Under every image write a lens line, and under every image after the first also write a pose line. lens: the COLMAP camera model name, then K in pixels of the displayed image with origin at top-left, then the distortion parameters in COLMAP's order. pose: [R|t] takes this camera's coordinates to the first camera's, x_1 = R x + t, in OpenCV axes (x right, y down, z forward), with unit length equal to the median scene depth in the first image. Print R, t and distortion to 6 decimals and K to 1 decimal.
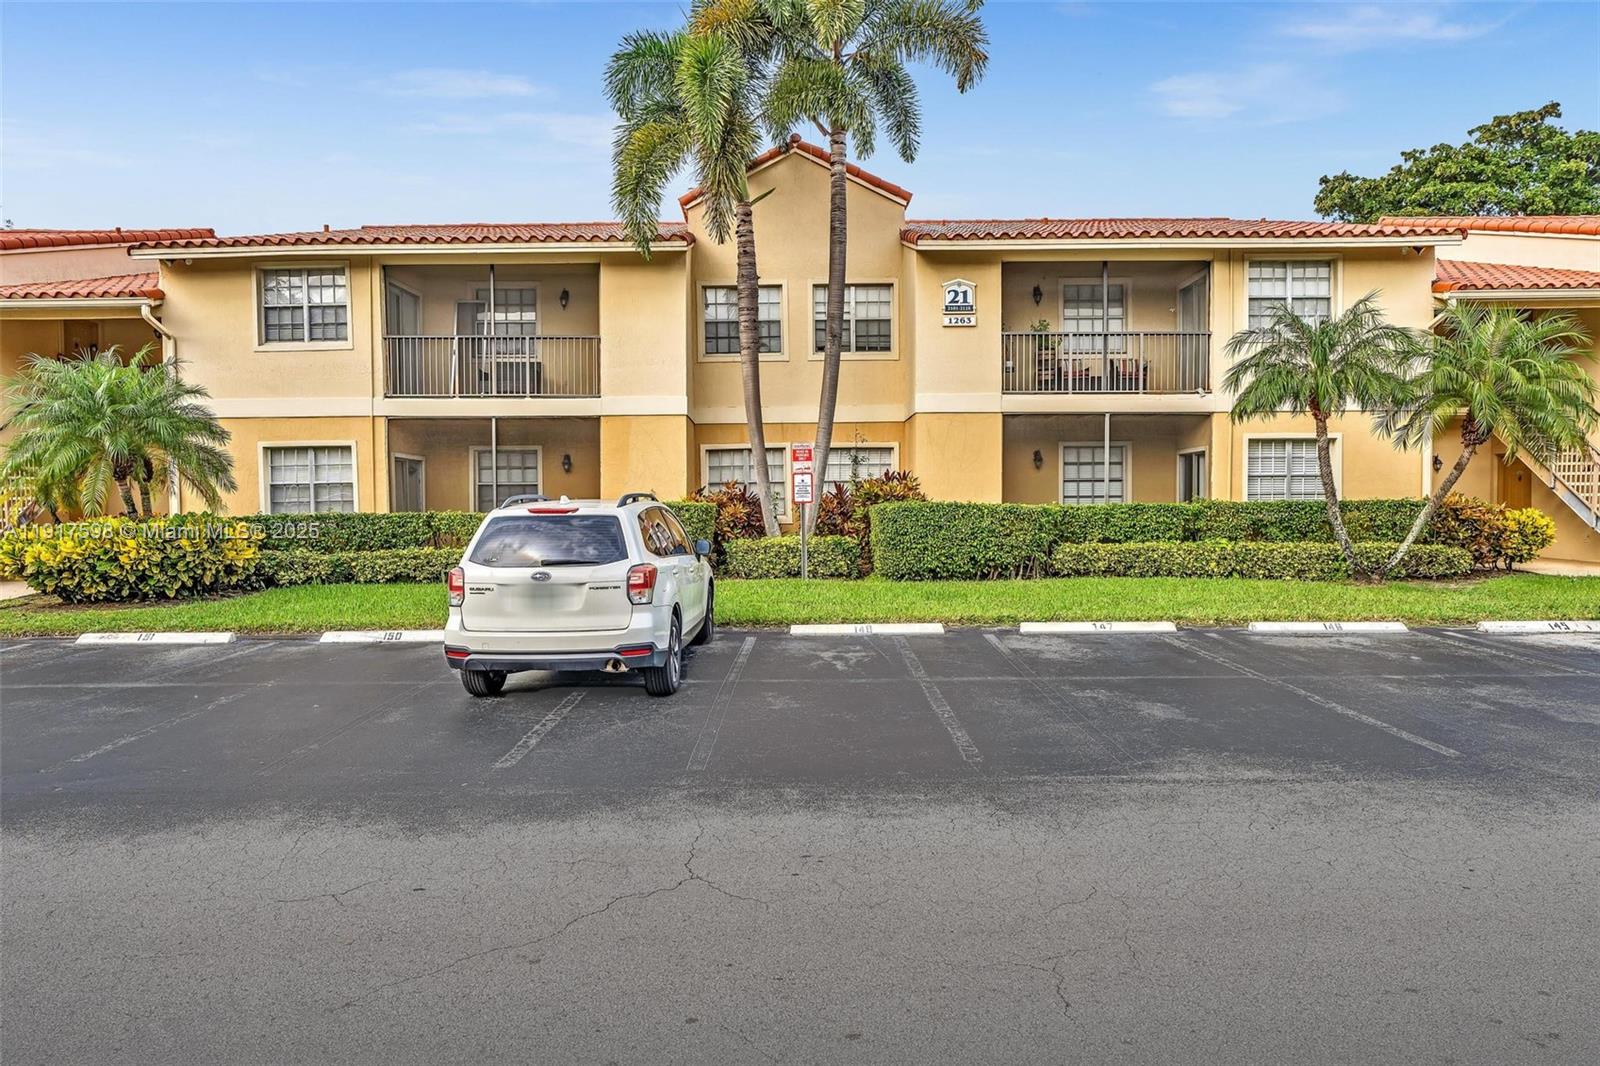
lens RADIAL K [[997.4, 0, 800.0], [0, 997.4, 533.0], [0, 0, 1]] dist [-0.006245, -0.001415]
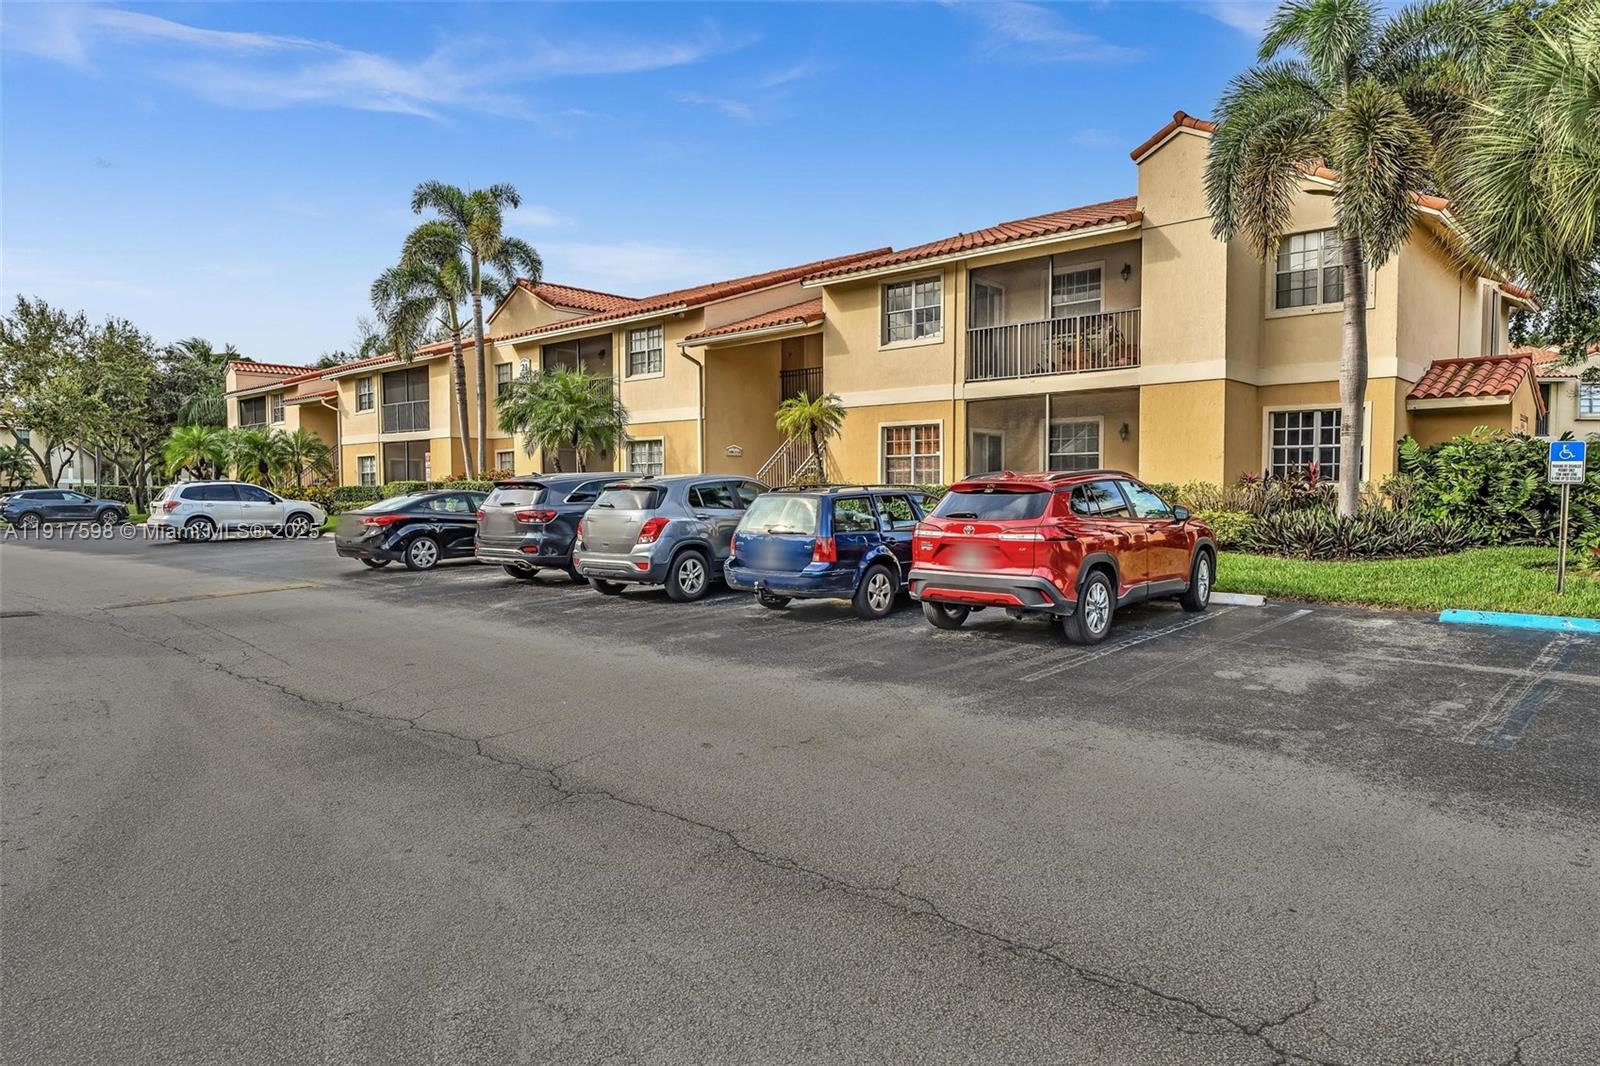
lens RADIAL K [[997.4, 0, 800.0], [0, 997.4, 533.0], [0, 0, 1]] dist [-0.006245, -0.001415]
pose [[0.743005, 0.033371, -0.668453, 0.229460], [-0.009852, 0.999193, 0.038932, -0.001537], [0.669213, -0.022340, 0.742734, -0.002586]]
